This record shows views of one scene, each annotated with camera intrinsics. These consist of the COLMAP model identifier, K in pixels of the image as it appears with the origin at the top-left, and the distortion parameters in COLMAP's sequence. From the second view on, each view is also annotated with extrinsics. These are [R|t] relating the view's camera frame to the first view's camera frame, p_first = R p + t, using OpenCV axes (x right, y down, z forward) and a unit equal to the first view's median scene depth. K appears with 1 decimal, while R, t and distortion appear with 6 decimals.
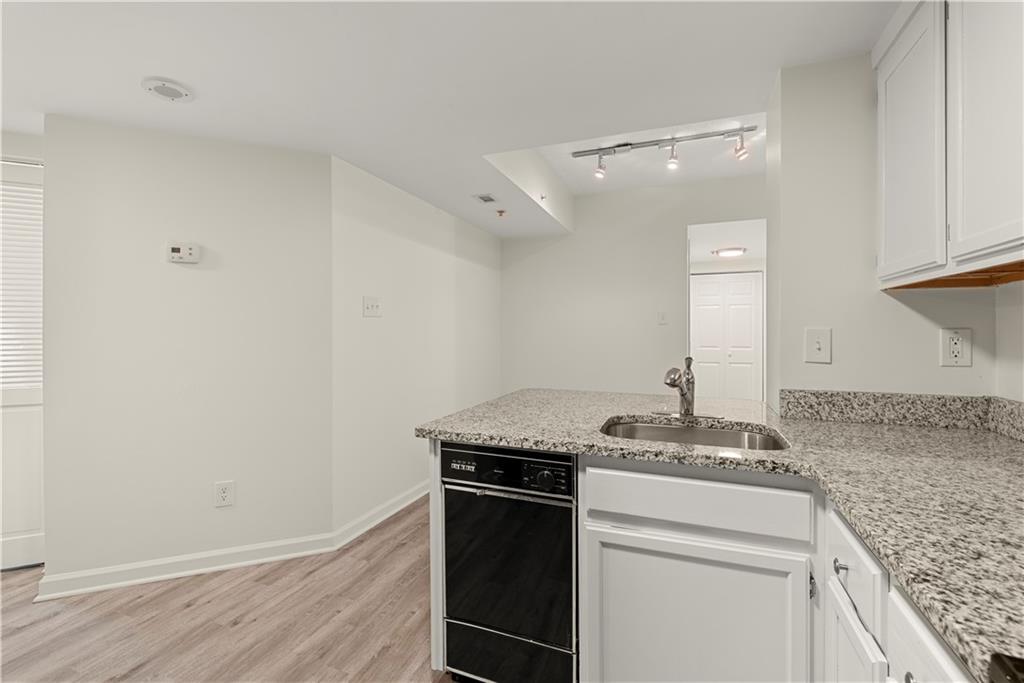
lens RADIAL K [[451.3, 0, 502.6], [0, 451.3, 331.9], [0, 0, 1]] dist [0.001006, -0.000230]
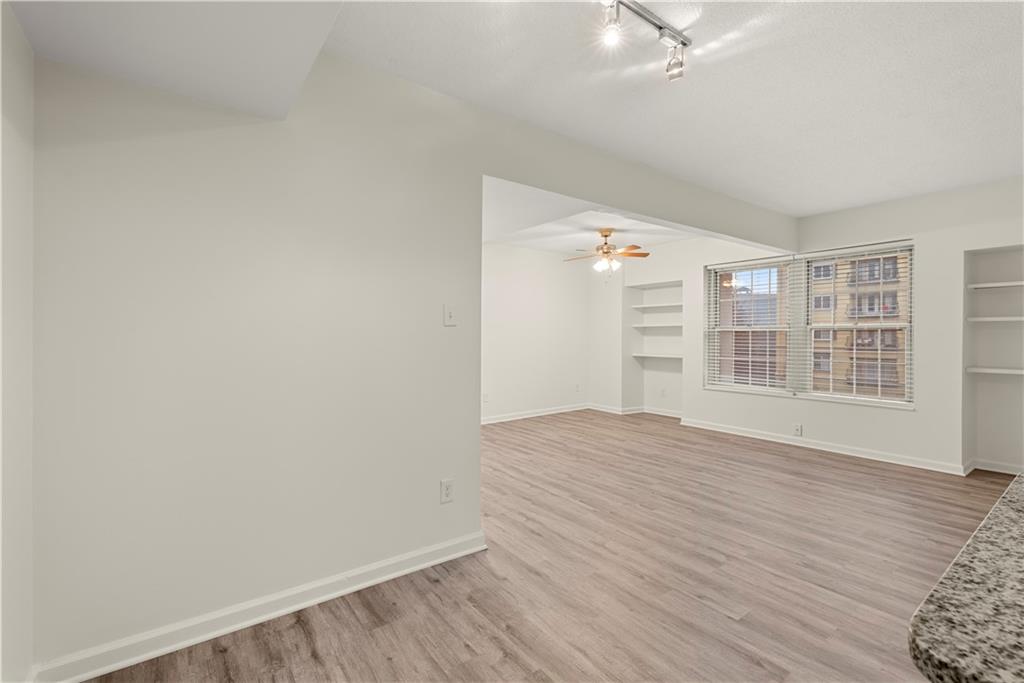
lens RADIAL K [[453.7, 0, 512.1], [0, 453.7, 335.6], [0, 0, 1]] dist [0.000489, -0.000561]
pose [[0.514876, 0.005161, 0.857249, -0.331931], [-0.009947, 0.999951, -0.000046, -0.014947], [-0.857207, -0.008504, 0.514902, 1.653698]]
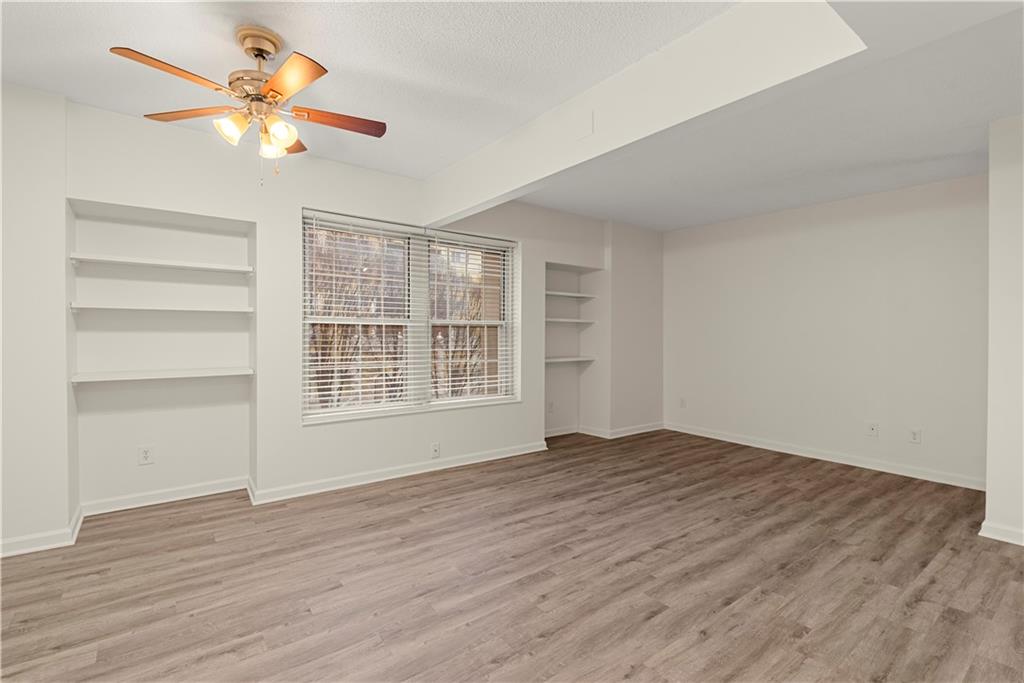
lens RADIAL K [[468.7, 0, 499.0], [0, 468.7, 339.1], [0, 0, 1]] dist [-0.002080, -0.001309]
pose [[-0.855545, -0.005516, 0.517699, 1.915310], [-0.003771, 0.999983, 0.004422, -0.007276], [-0.517715, 0.001831, -0.855551, 3.741620]]
